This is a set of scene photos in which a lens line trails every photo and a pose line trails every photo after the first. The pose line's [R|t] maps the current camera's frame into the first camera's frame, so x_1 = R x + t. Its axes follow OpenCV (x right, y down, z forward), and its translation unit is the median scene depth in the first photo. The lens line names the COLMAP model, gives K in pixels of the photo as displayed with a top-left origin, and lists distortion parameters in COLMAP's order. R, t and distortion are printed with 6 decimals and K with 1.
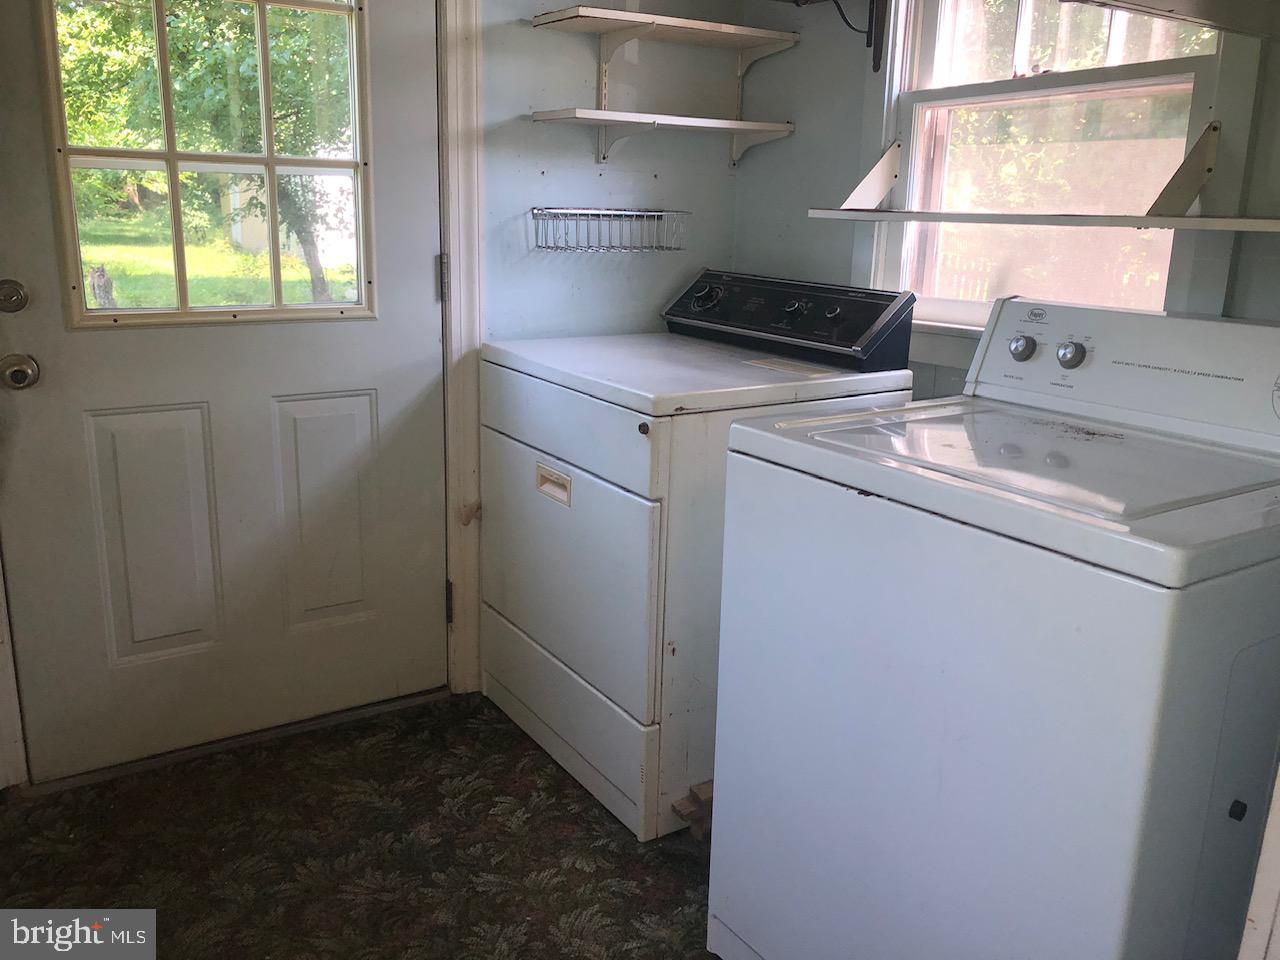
lens RADIAL K [[1043.6, 0, 640.0], [0, 1043.6, 480.0], [0, 0, 1]] dist [0.012460, 0.001264]
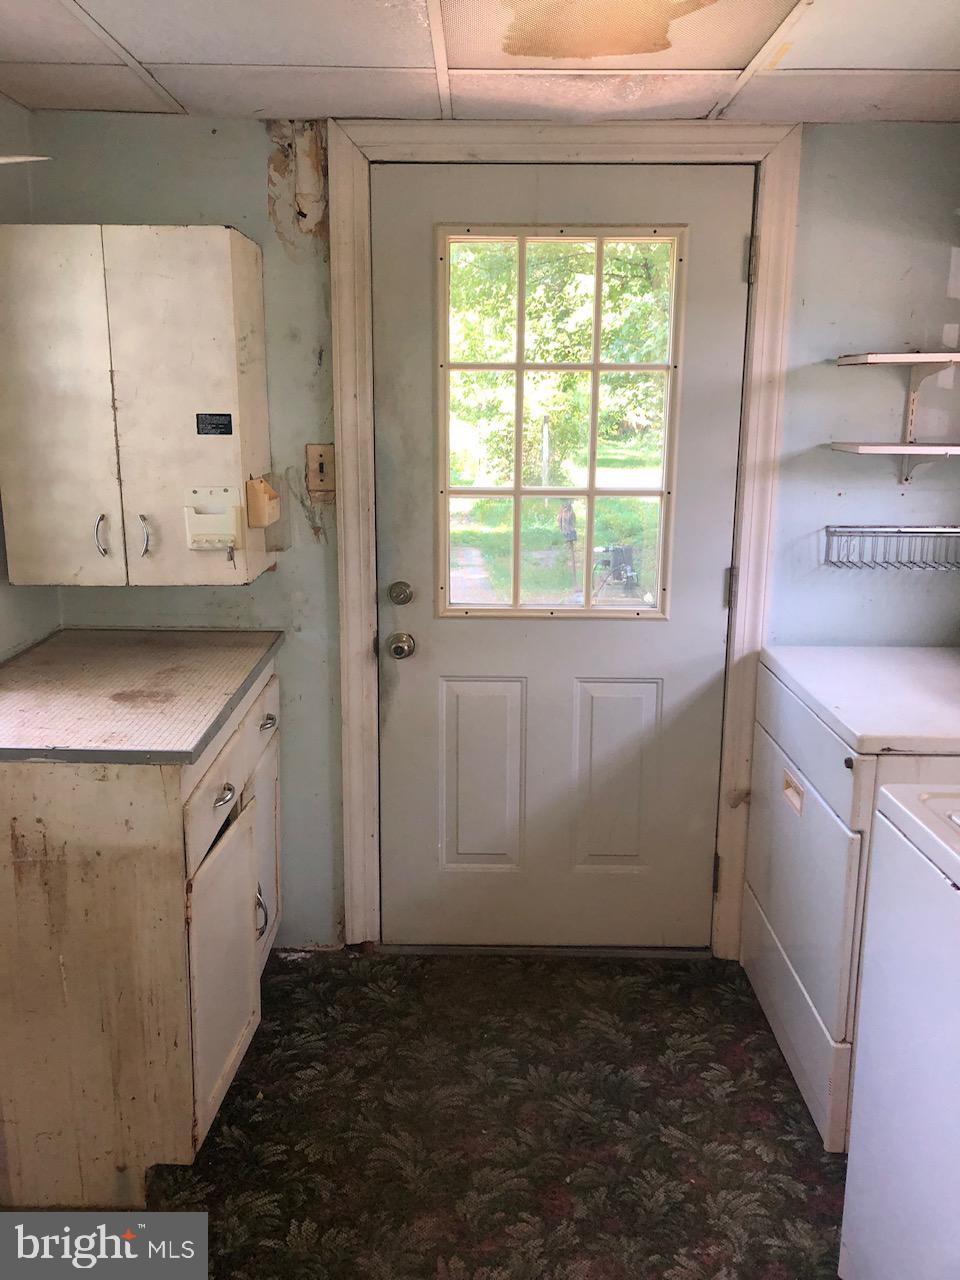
lens RADIAL K [[1043.6, 0, 480.0], [0, 1043.6, 640.0], [0, 0, 1]] dist [0.012460, 0.001264]
pose [[0.836996, 0.098176, -0.538329, 0.206212], [-0.127410, 0.991700, -0.017239, -0.087662], [0.532169, 0.083018, 0.842558, -0.093270]]
